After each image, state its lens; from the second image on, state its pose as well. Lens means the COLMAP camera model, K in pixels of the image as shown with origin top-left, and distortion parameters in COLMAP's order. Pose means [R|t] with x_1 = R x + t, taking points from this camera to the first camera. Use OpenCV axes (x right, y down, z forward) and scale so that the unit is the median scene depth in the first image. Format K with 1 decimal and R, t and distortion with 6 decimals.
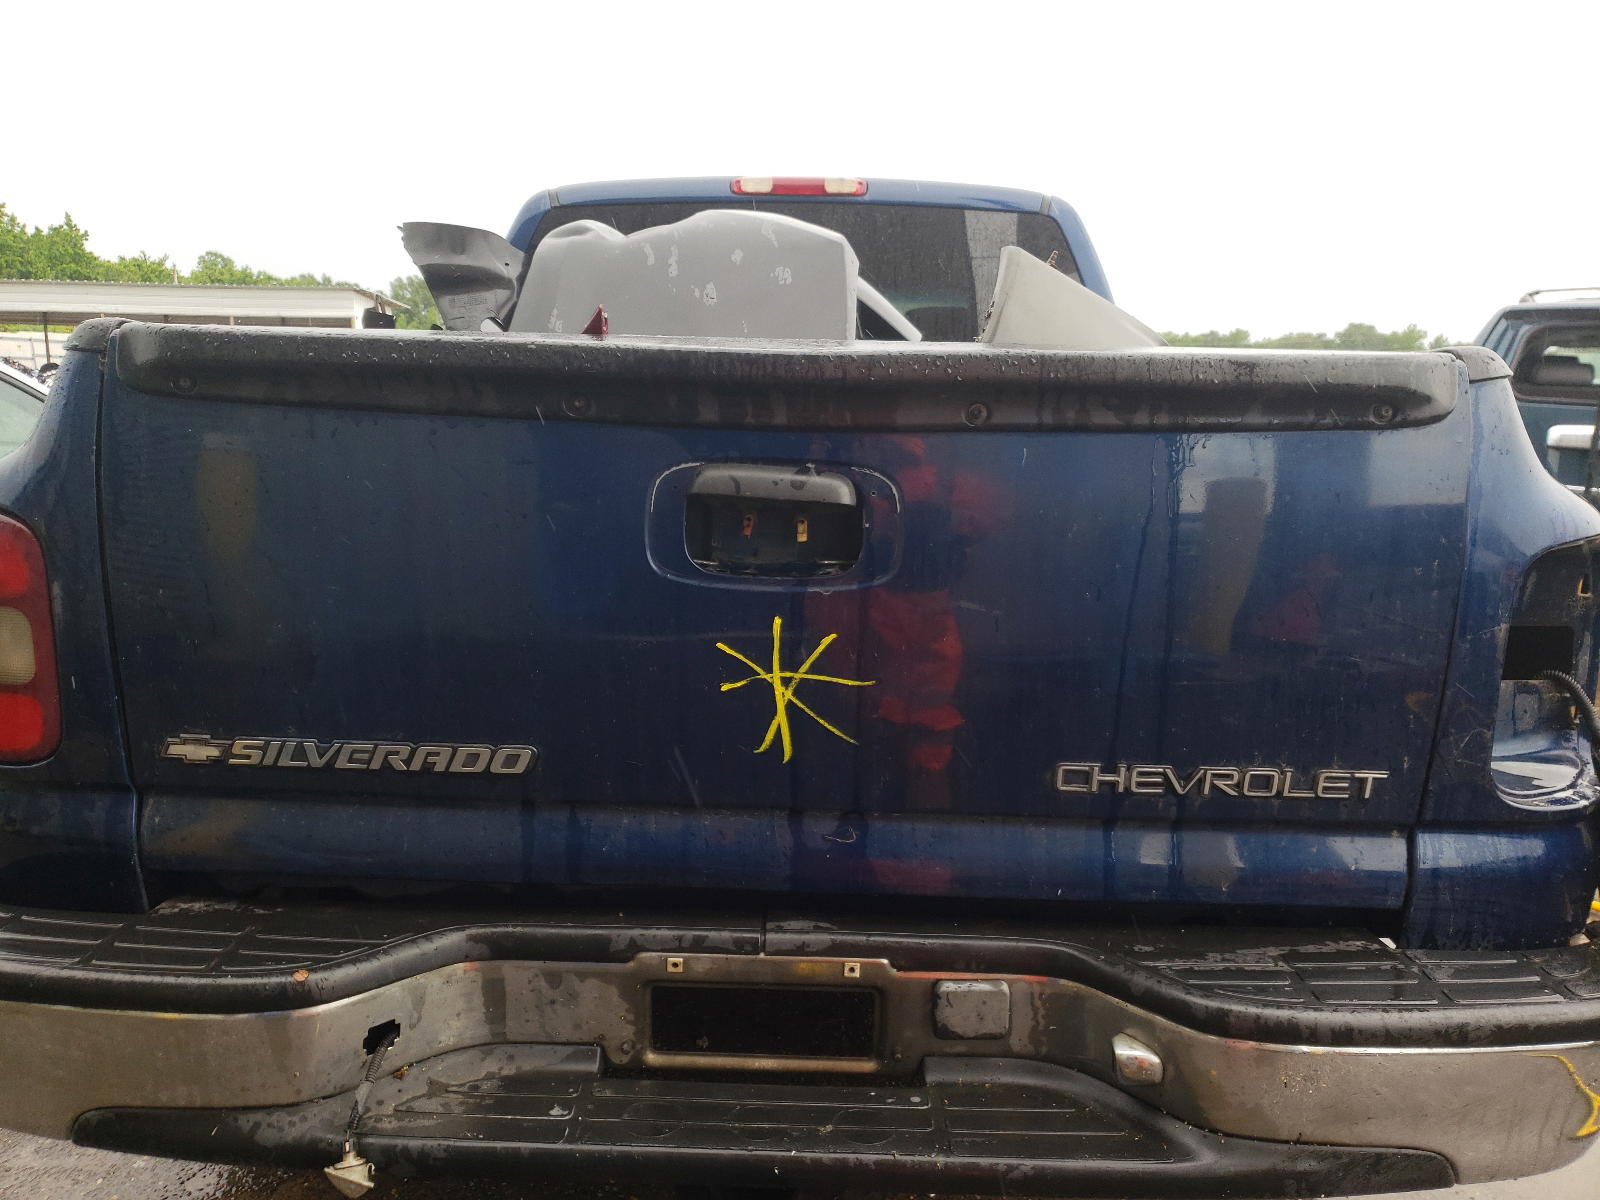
lens RADIAL K [[1241.6, 0, 802.8], [0, 1241.6, 614.9], [0, 0, 1]] dist [0.035632, -0.006212]
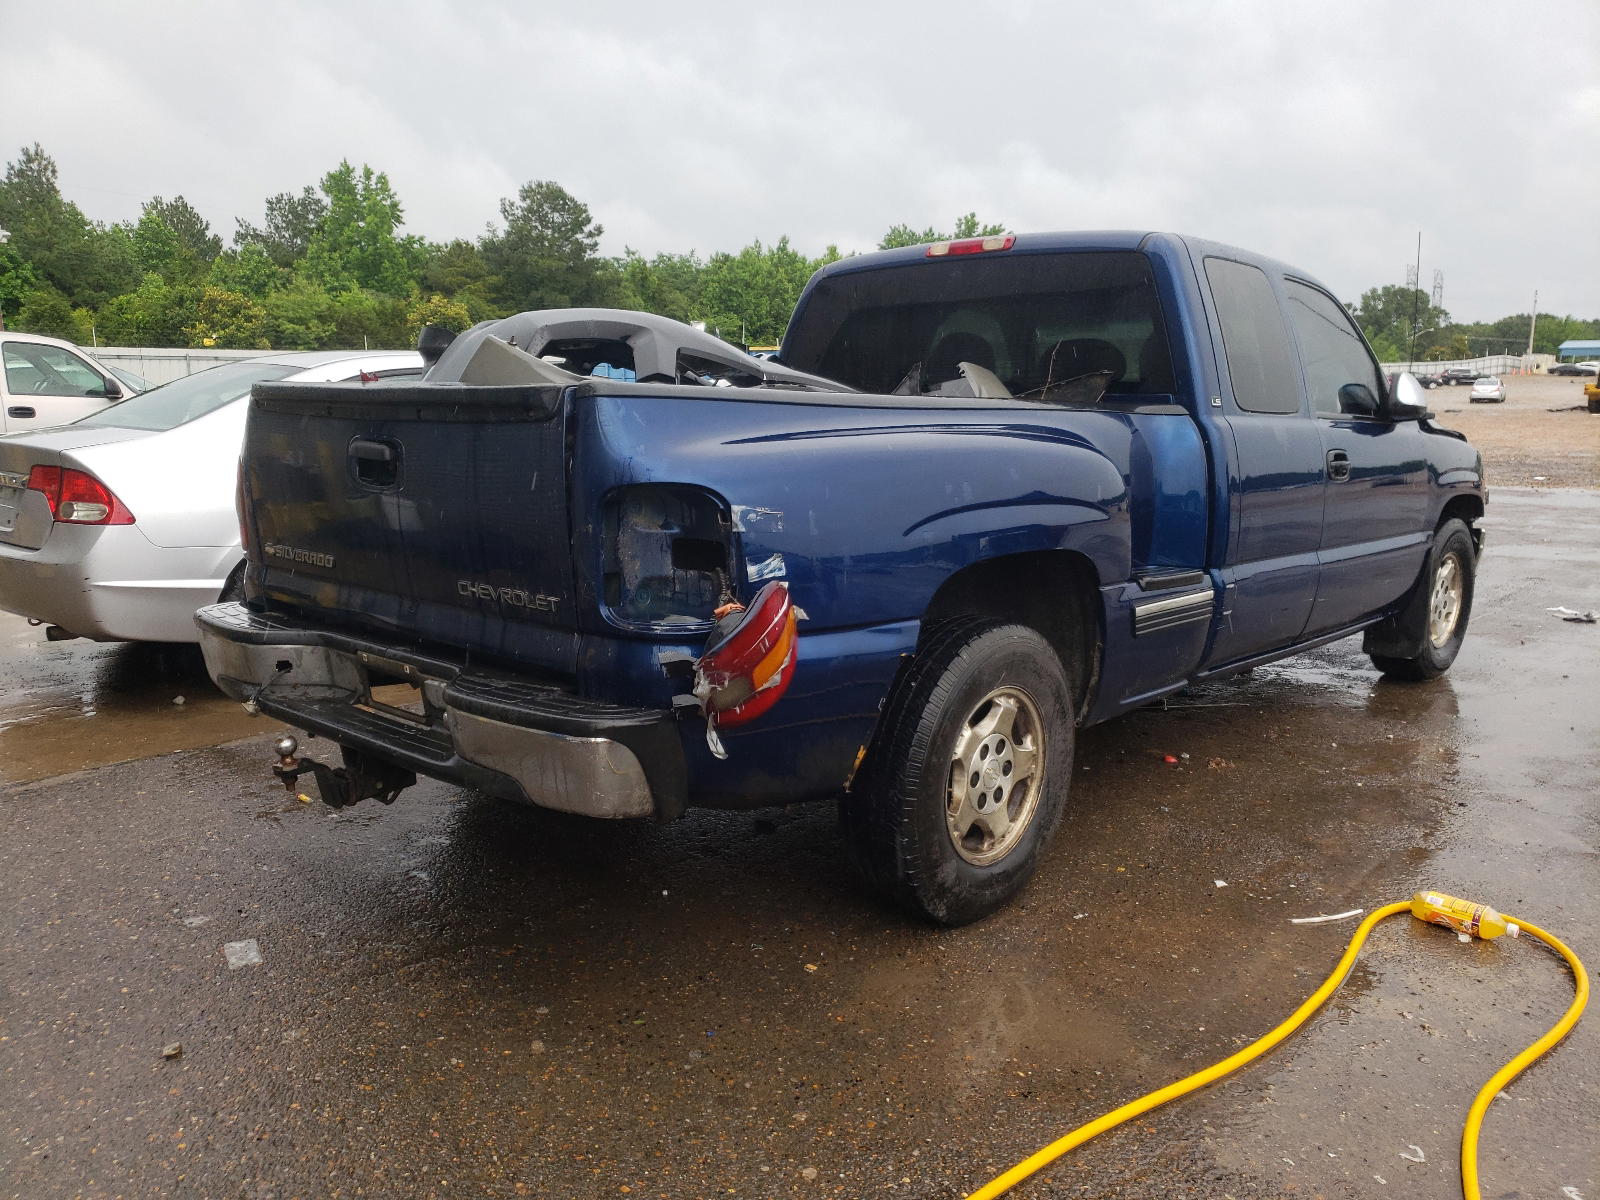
lens RADIAL K [[1241.6, 0, 795.4], [0, 1241.6, 594.7], [0, 0, 1]] dist [0.035632, -0.006212]
pose [[0.757386, 0.090469, -0.646670, 1.970705], [-0.106002, 0.994254, 0.014945, 0.050488], [0.644306, 0.057229, 0.762623, -0.236706]]
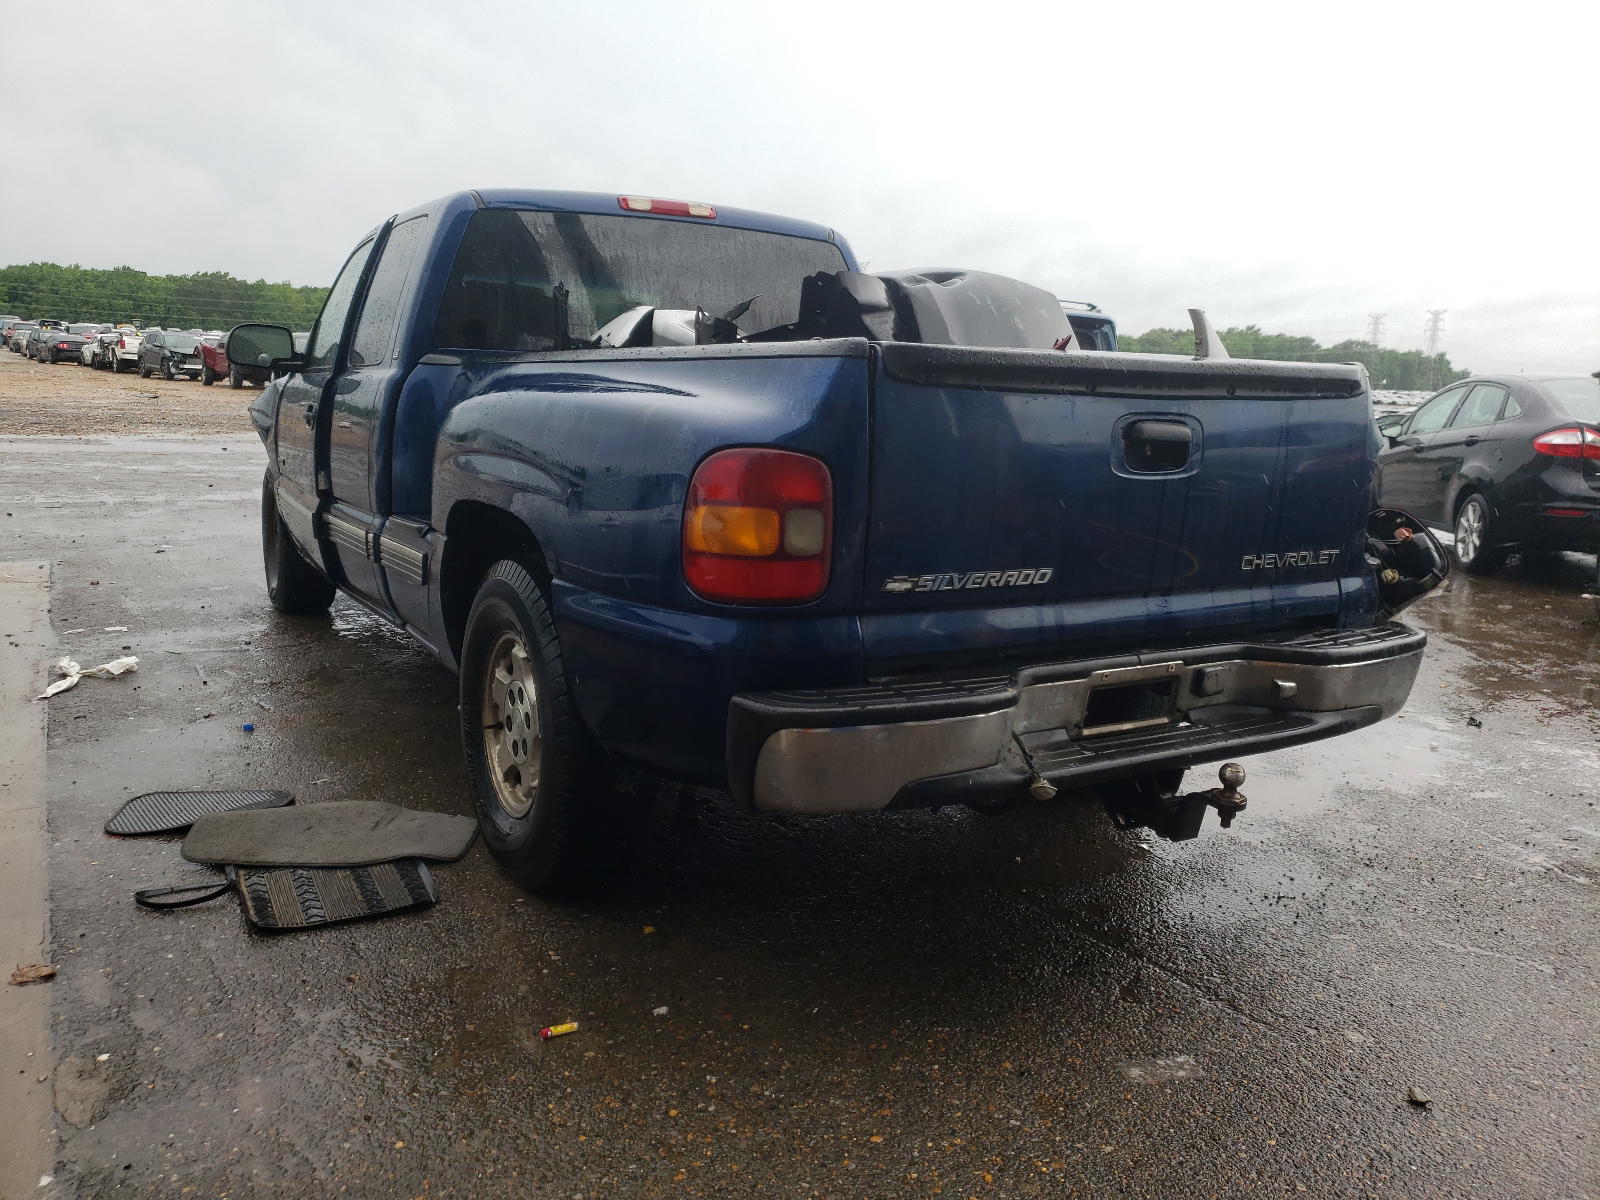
lens RADIAL K [[1204.8, 0, 794.4], [0, 1204.8, 595.4], [0, 0, 1]] dist [0.007208, 0.000181]
pose [[0.854355, -0.085356, 0.512632, -1.476265], [0.080074, 0.996261, 0.032431, 0.056525], [-0.513484, 0.013341, 0.857996, -0.360838]]
